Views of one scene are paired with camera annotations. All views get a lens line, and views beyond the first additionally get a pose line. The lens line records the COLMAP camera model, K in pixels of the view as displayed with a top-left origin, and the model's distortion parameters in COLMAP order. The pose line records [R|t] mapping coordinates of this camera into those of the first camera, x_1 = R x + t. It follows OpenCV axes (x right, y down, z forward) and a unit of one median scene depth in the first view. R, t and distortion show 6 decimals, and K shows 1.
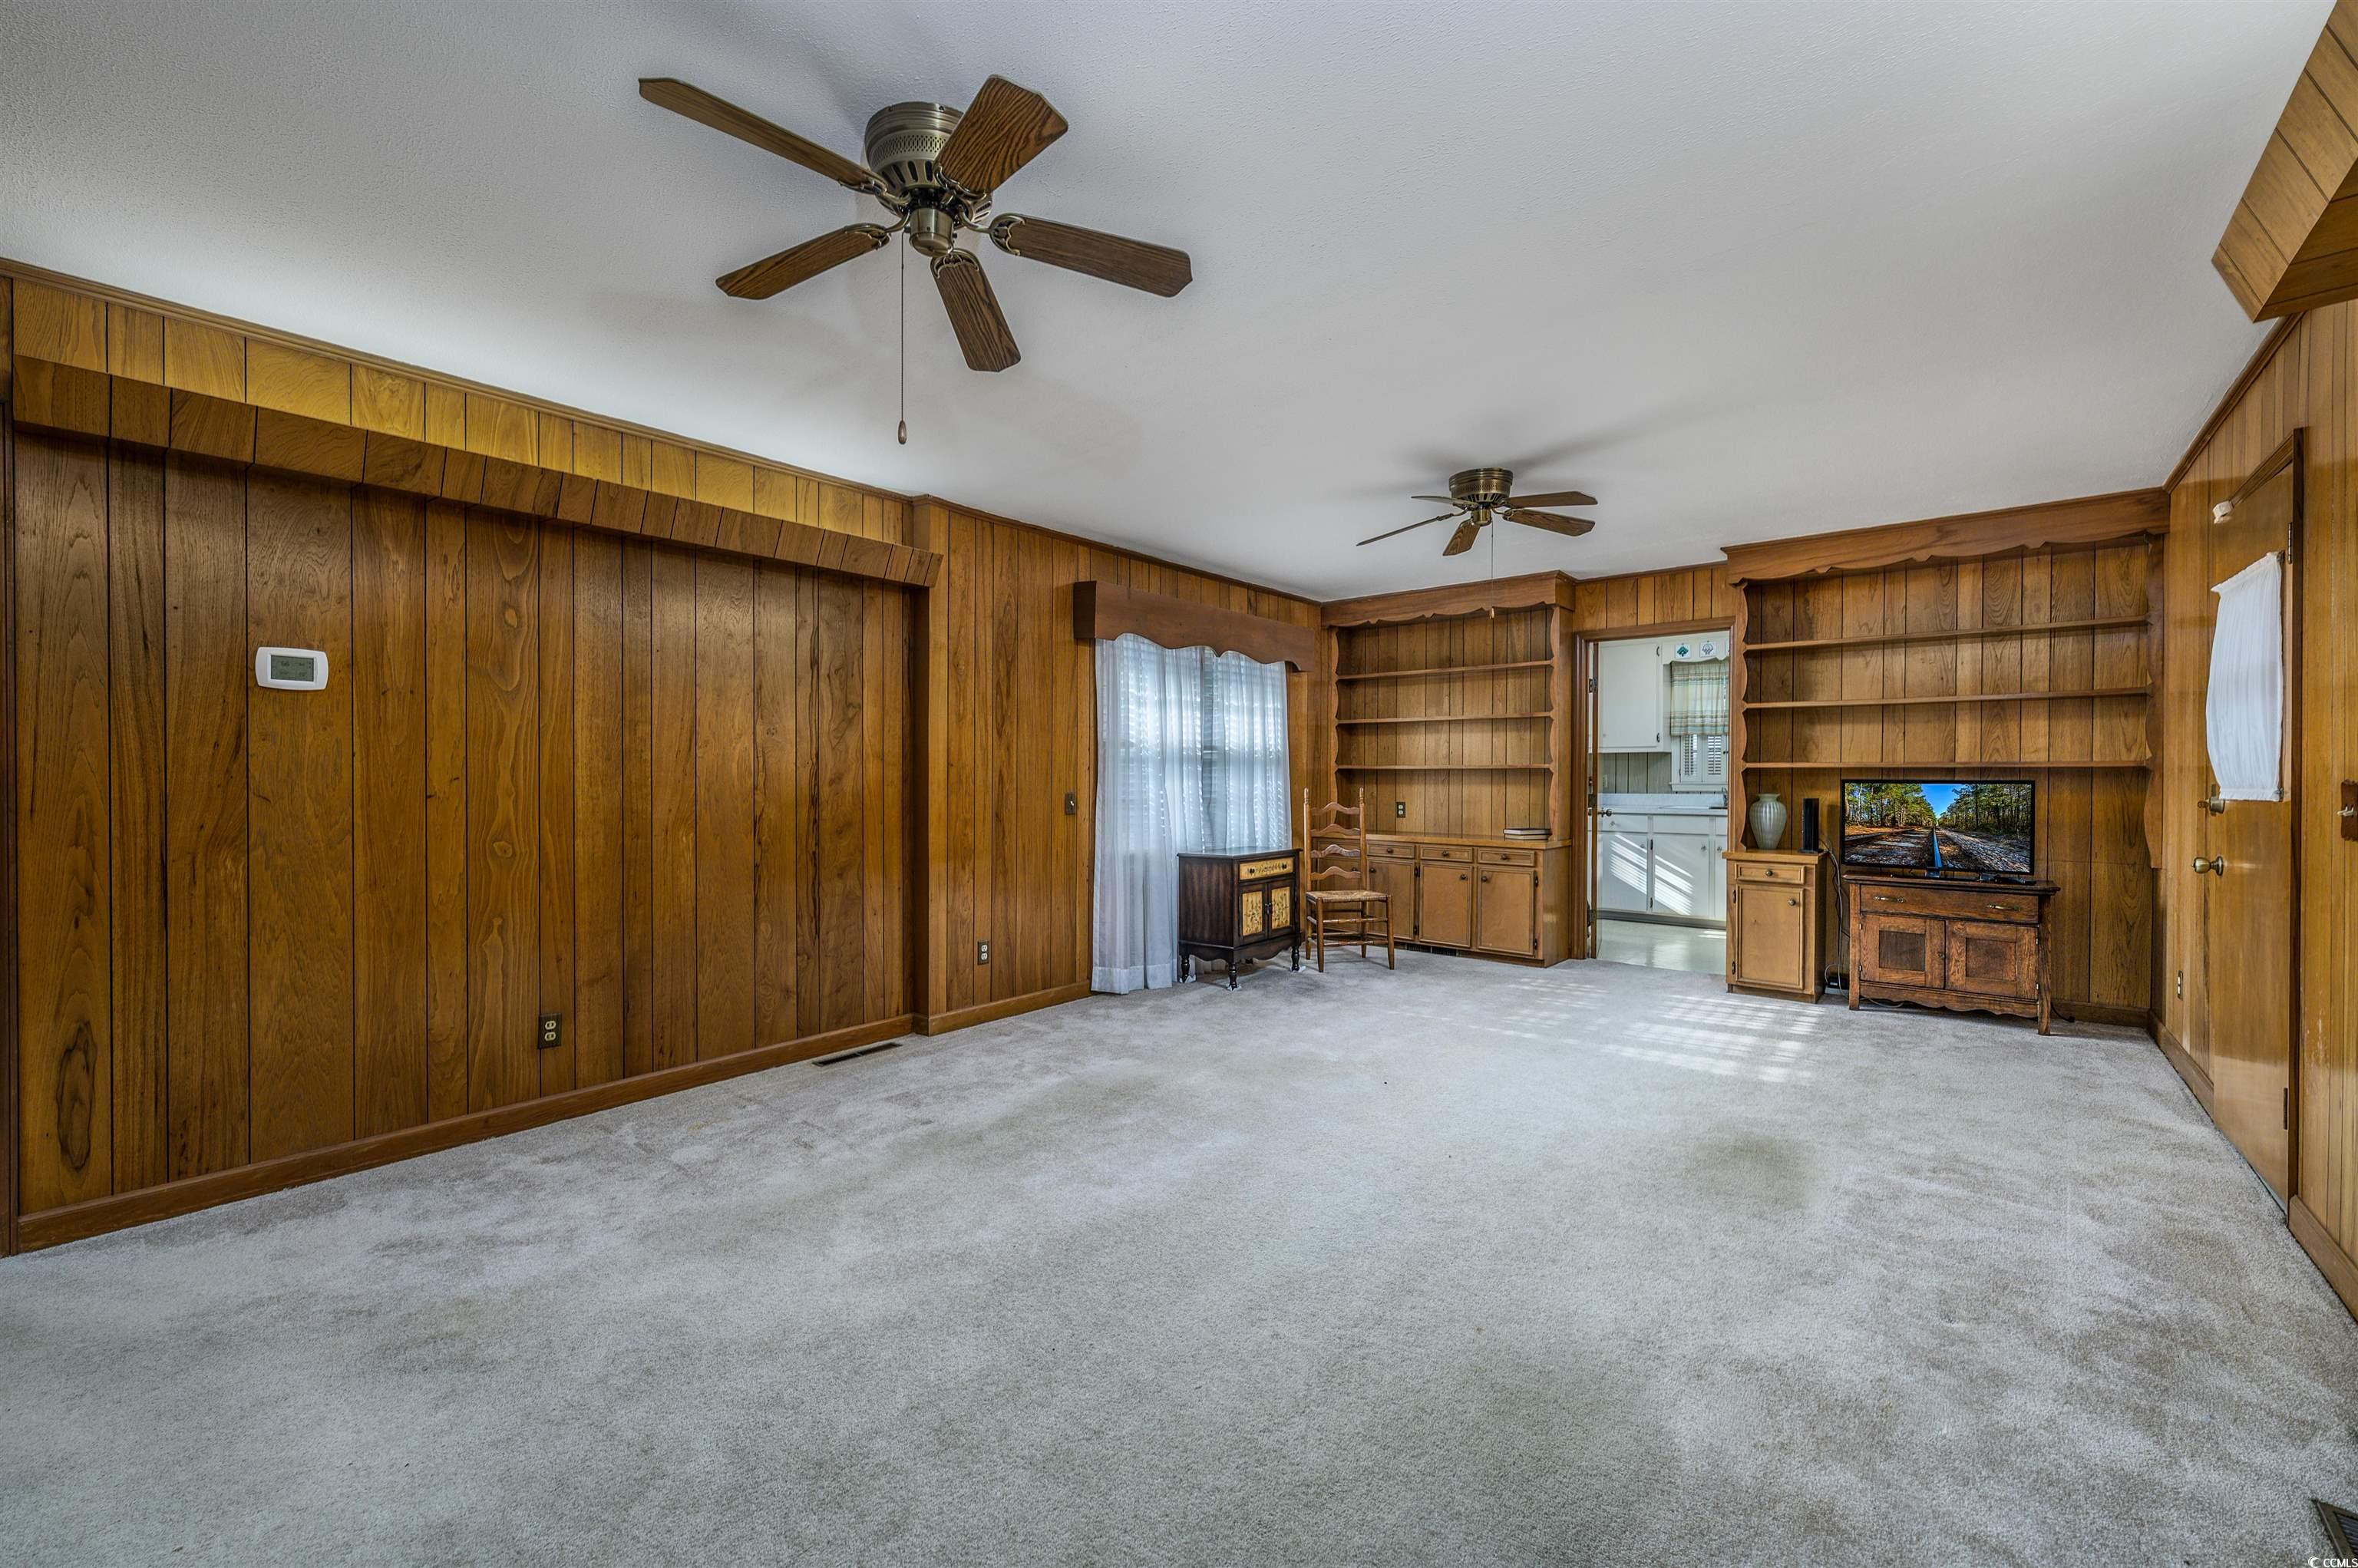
lens RADIAL K [[958.3, 0, 1179.0], [0, 958.3, 784.0], [0, 0, 1]] dist [-0.001671, 0.000040]
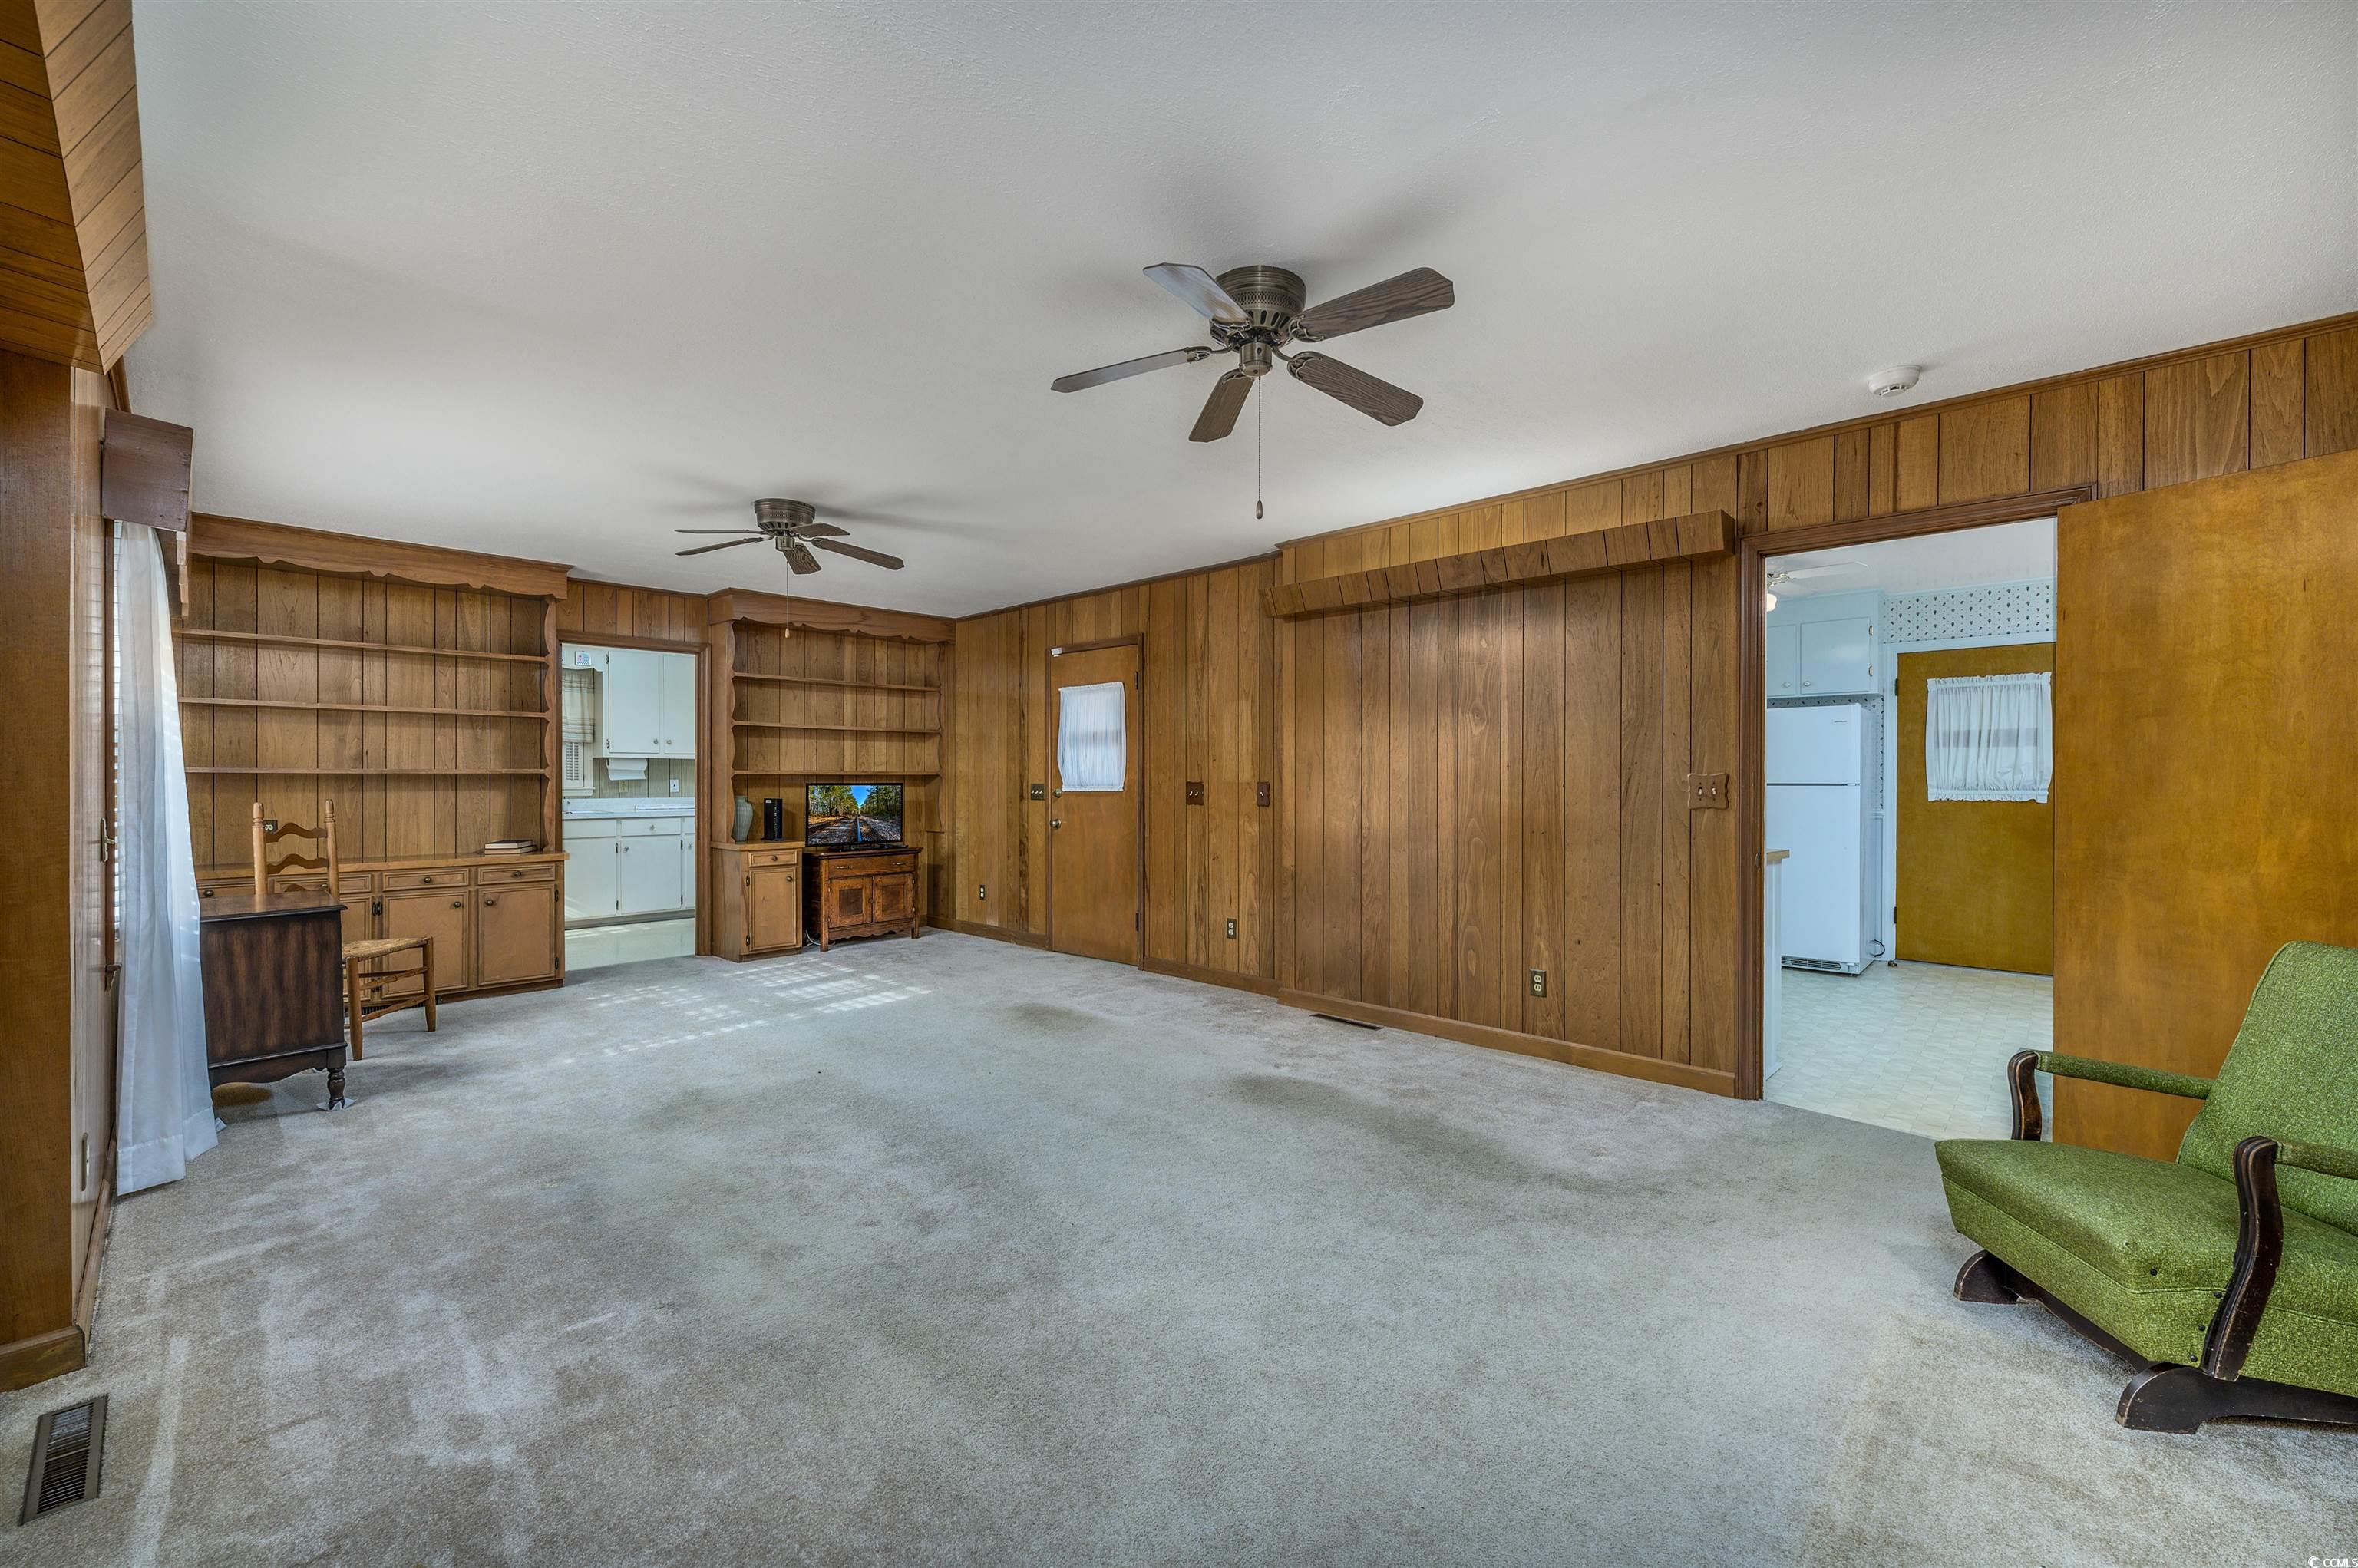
lens RADIAL K [[958.3, 0, 1179.0], [0, 958.3, 784.0], [0, 0, 1]] dist [-0.001671, 0.000040]
pose [[0.053047, -0.009347, 0.998548, -0.633461], [0.014479, 0.999858, 0.008590, -0.007050], [-0.998487, 0.014002, 0.053175, 0.423212]]
